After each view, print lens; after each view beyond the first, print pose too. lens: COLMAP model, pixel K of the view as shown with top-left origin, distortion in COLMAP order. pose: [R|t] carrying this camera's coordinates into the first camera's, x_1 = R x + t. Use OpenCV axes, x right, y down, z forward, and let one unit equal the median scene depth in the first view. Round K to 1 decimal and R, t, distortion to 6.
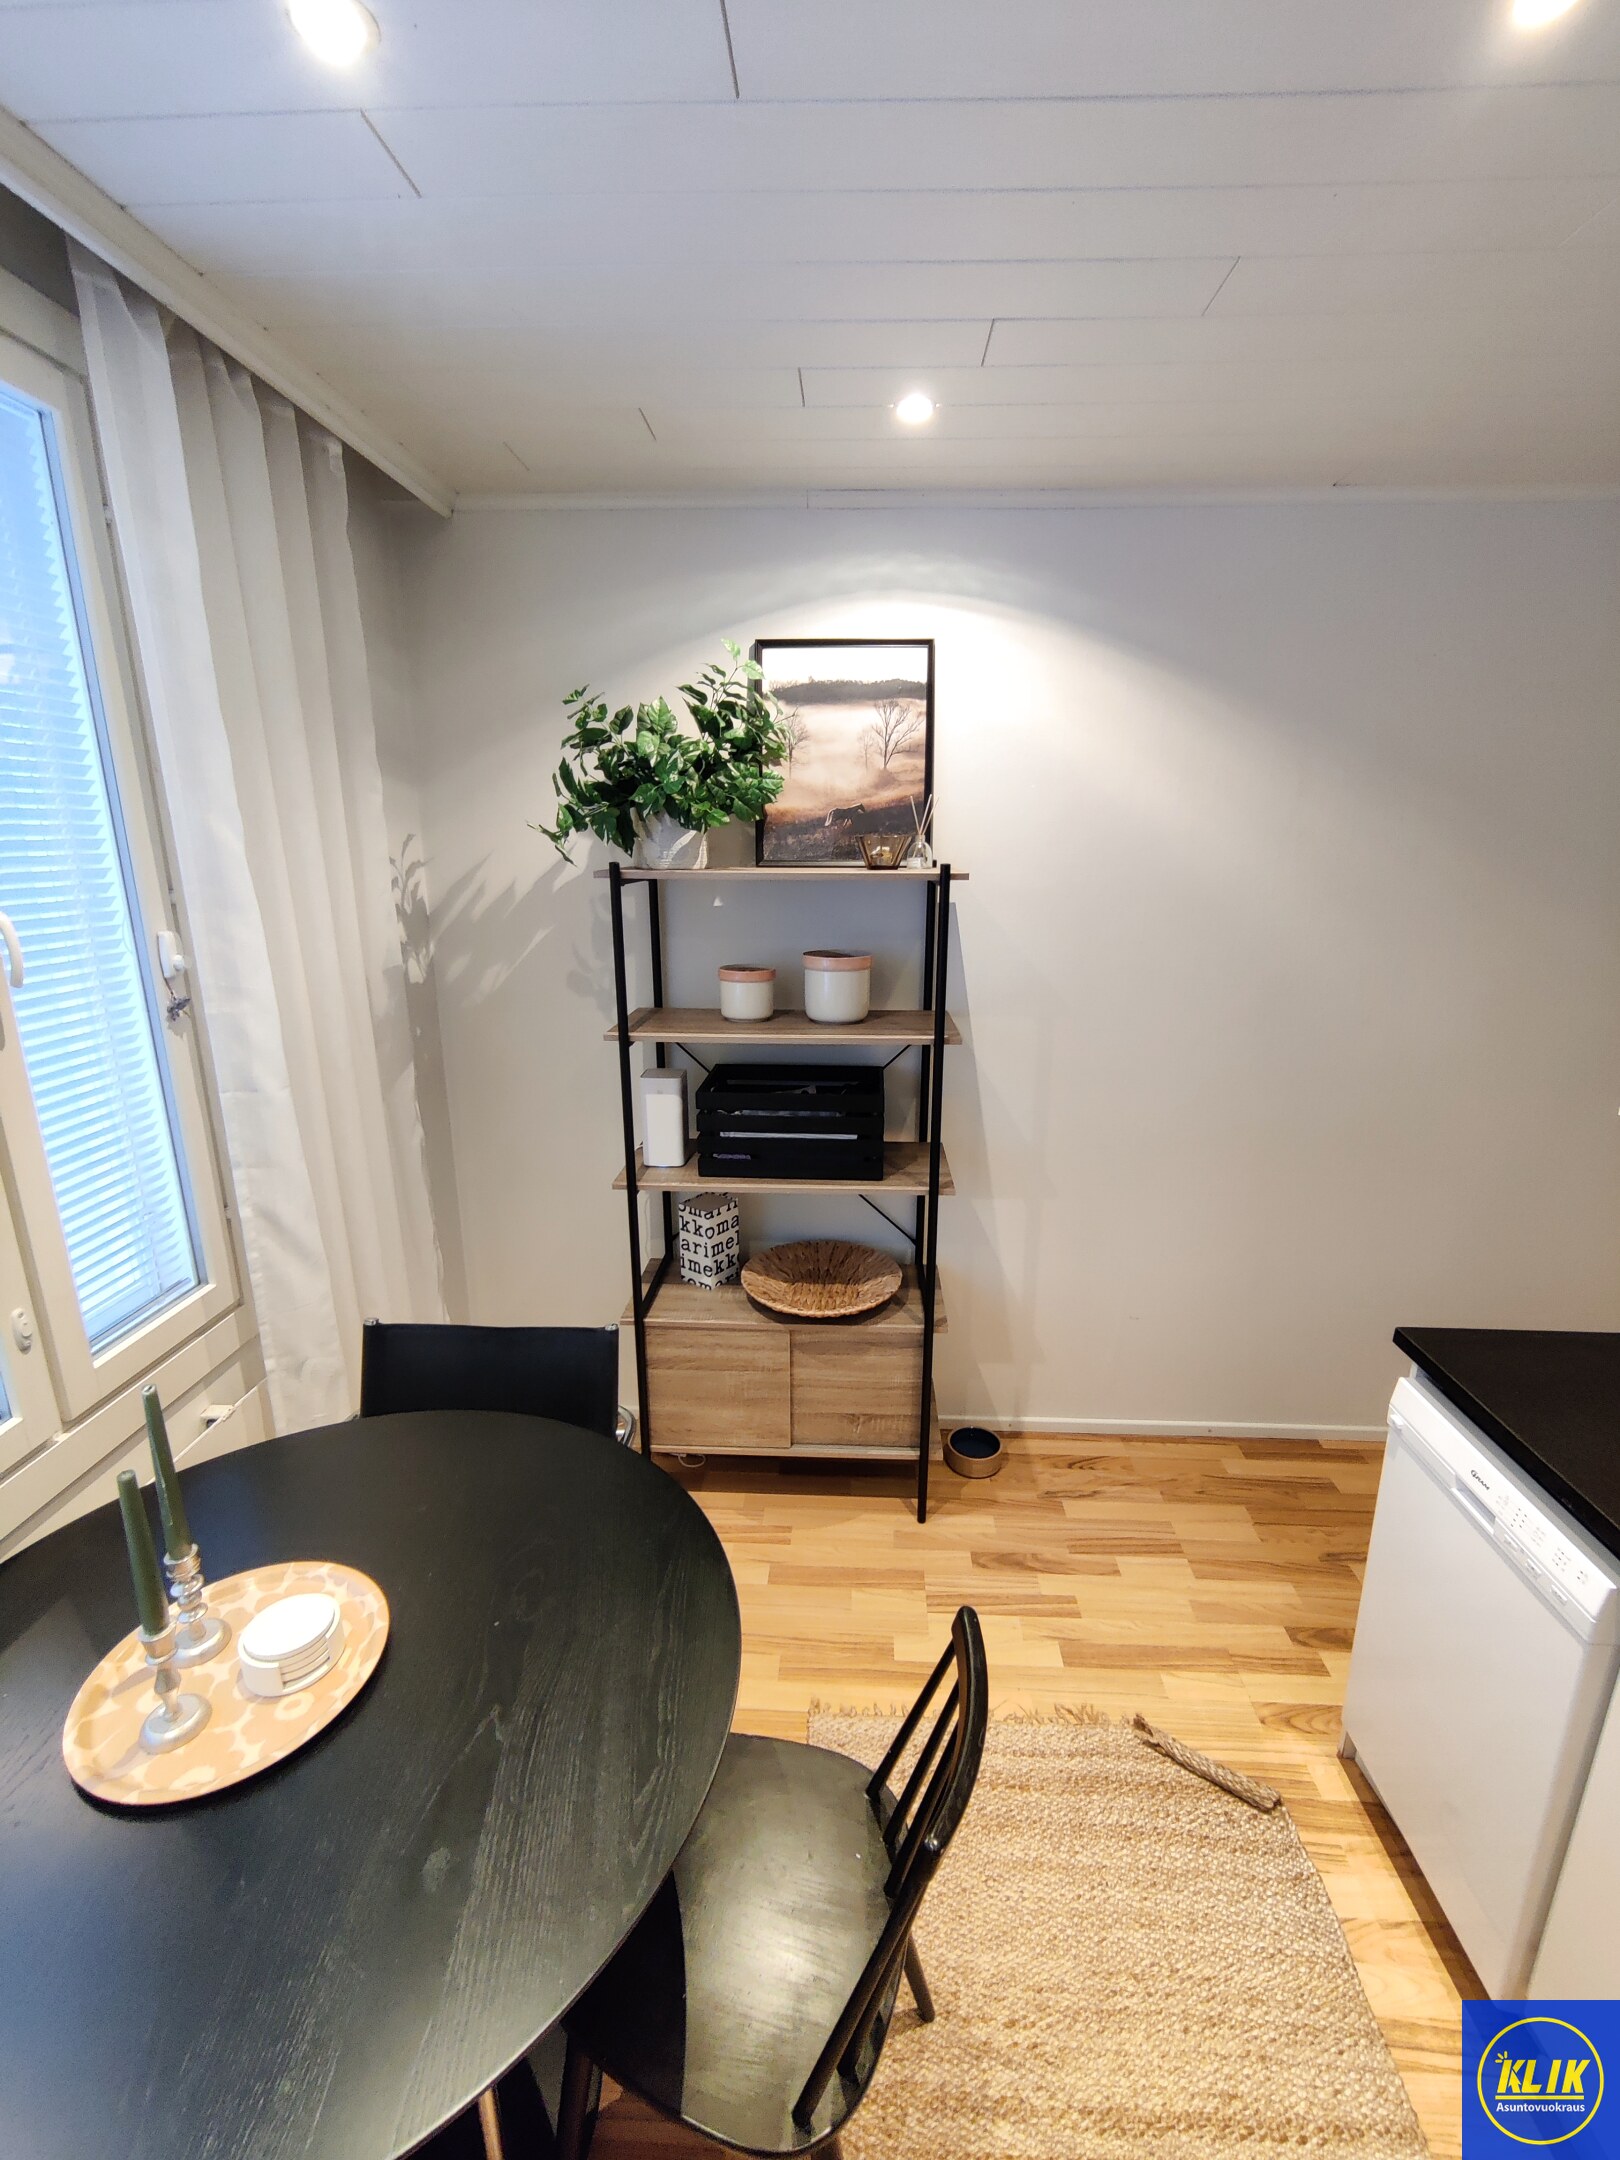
lens RADIAL K [[921.0, 0, 811.9], [0, 921.0, 1078.8], [0, 0, 1]] dist [-0.005903, 0.002404]
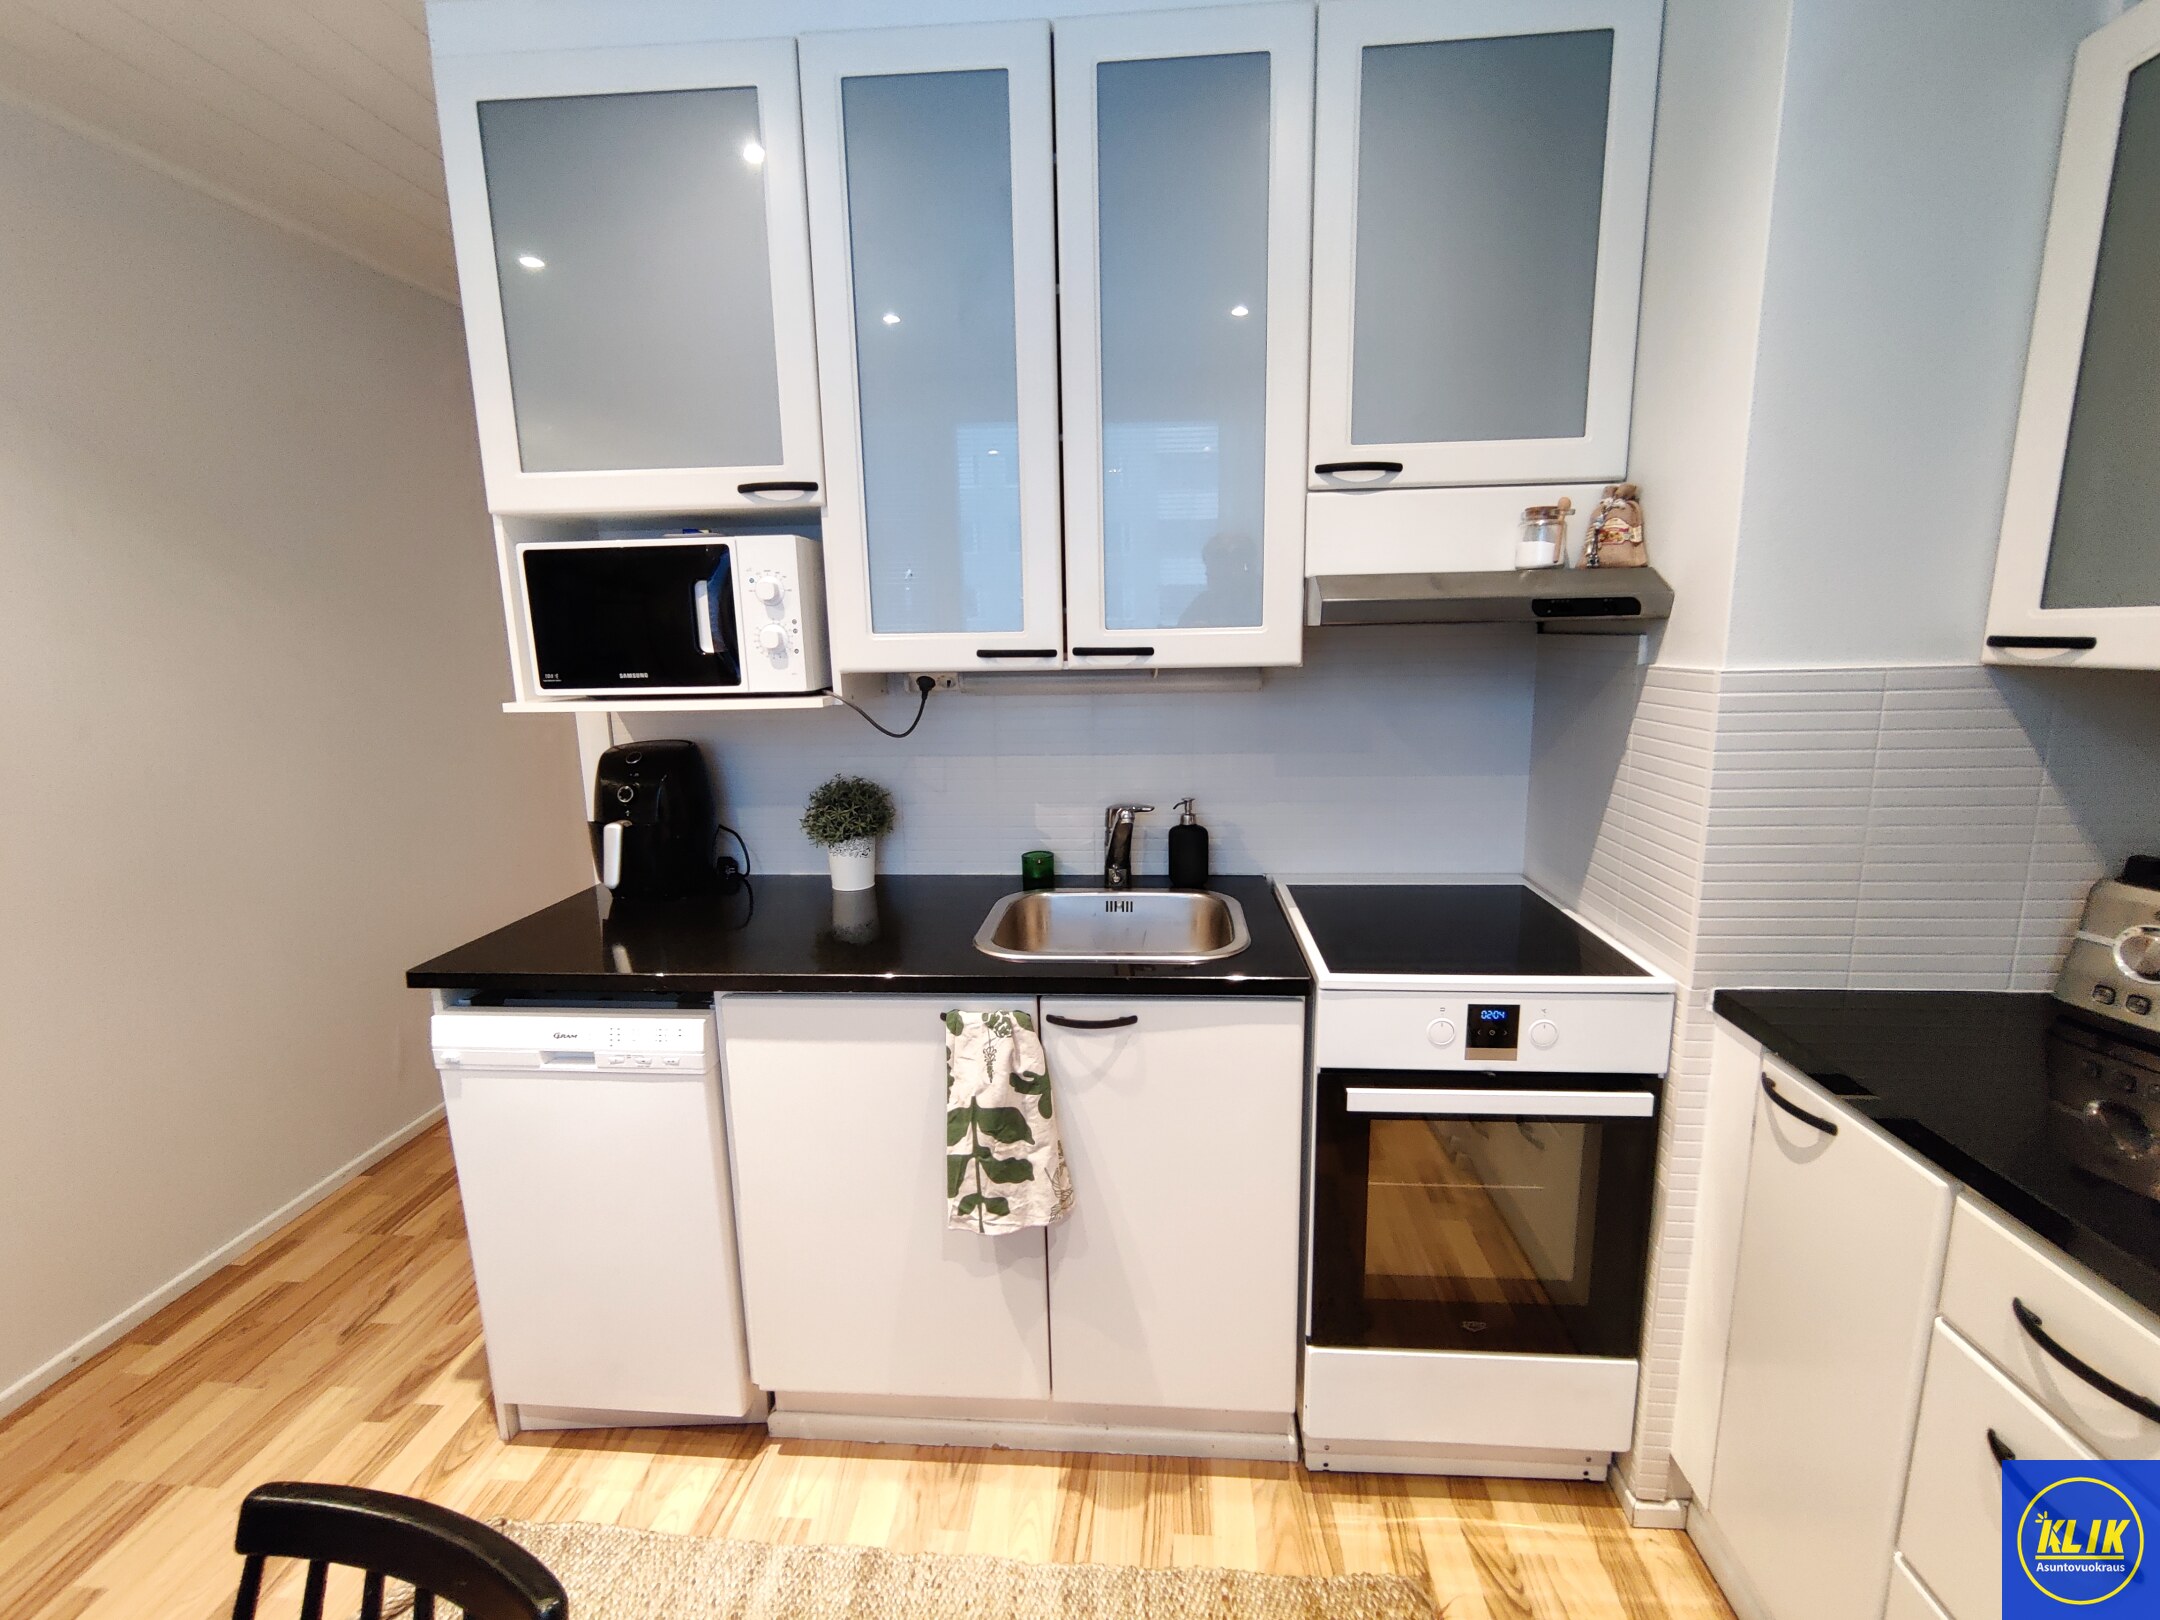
lens RADIAL K [[921.0, 0, 1091.5], [0, 921.0, 804.1], [0, 0, 1]] dist [-0.005903, 0.002404]
pose [[0.014780, -0.180762, 0.983416, -0.171213], [0.267173, 0.948477, 0.170324, 0.097381], [-0.963535, 0.260225, 0.062313, 0.160261]]
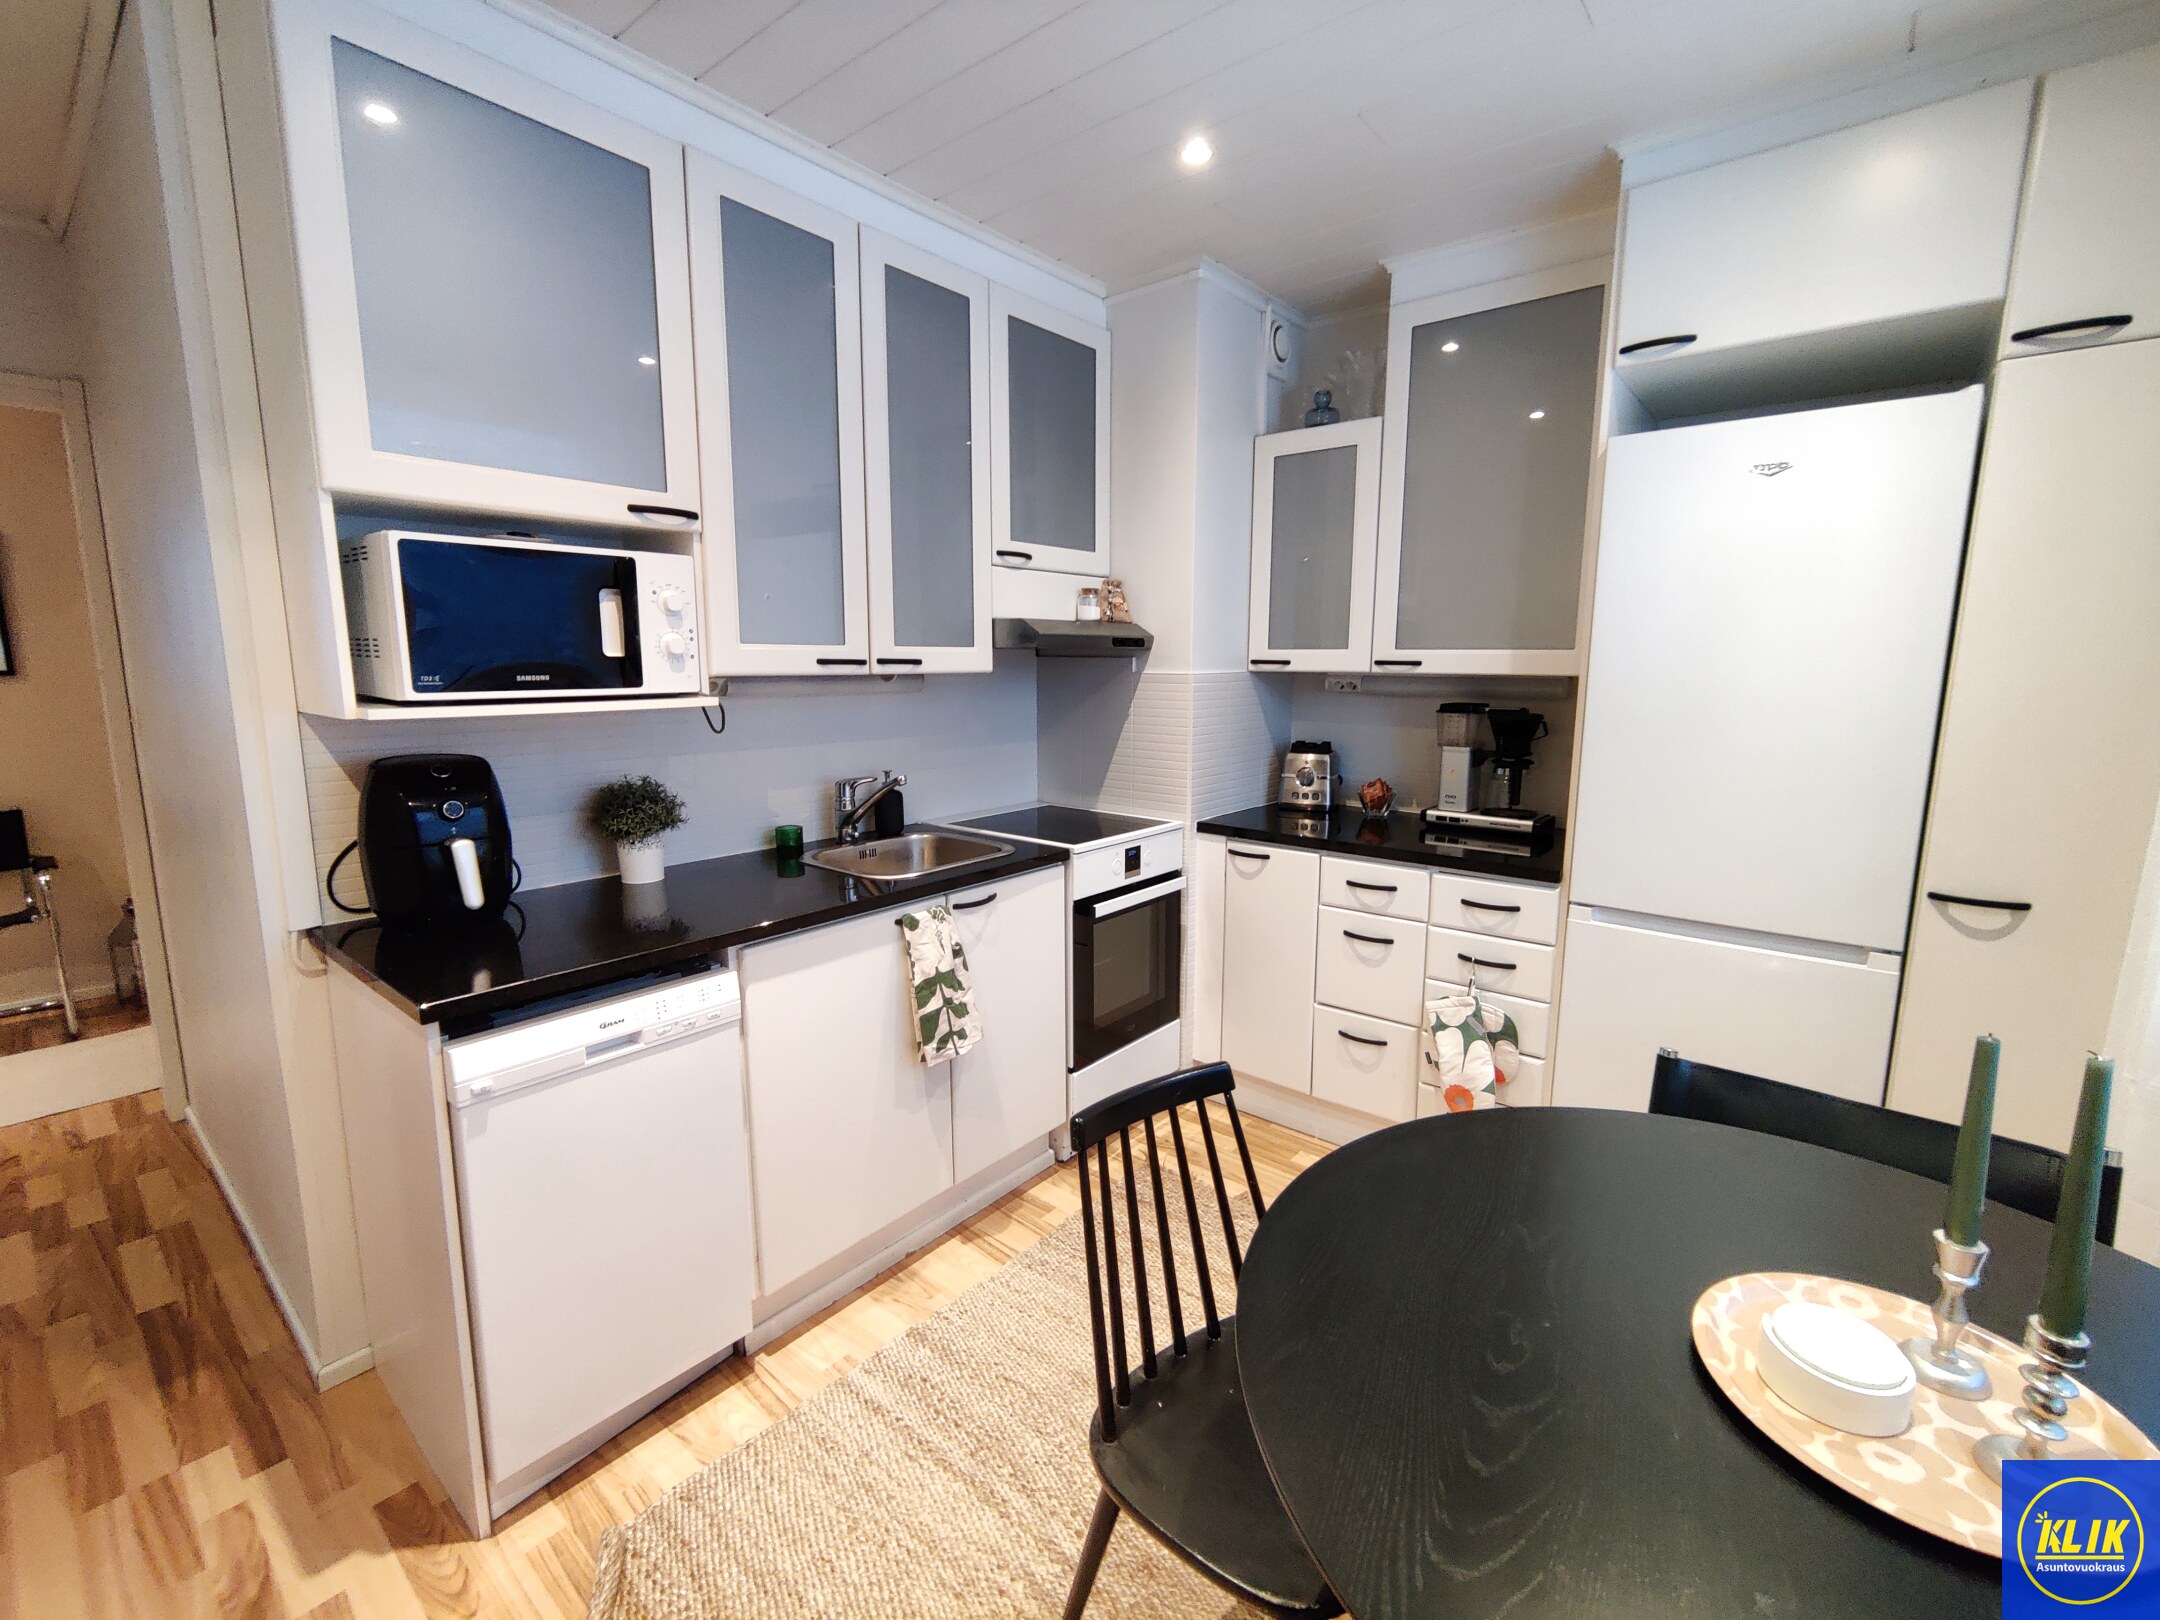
lens RADIAL K [[921.0, 0, 1096.2], [0, 921.0, 805.8], [0, 0, 1]] dist [-0.005903, 0.002404]
pose [[-0.811342, -0.095994, 0.576636, -0.224434], [0.142177, 0.924400, 0.353934, -0.069726], [-0.567018, 0.369146, -0.736357, 0.837568]]
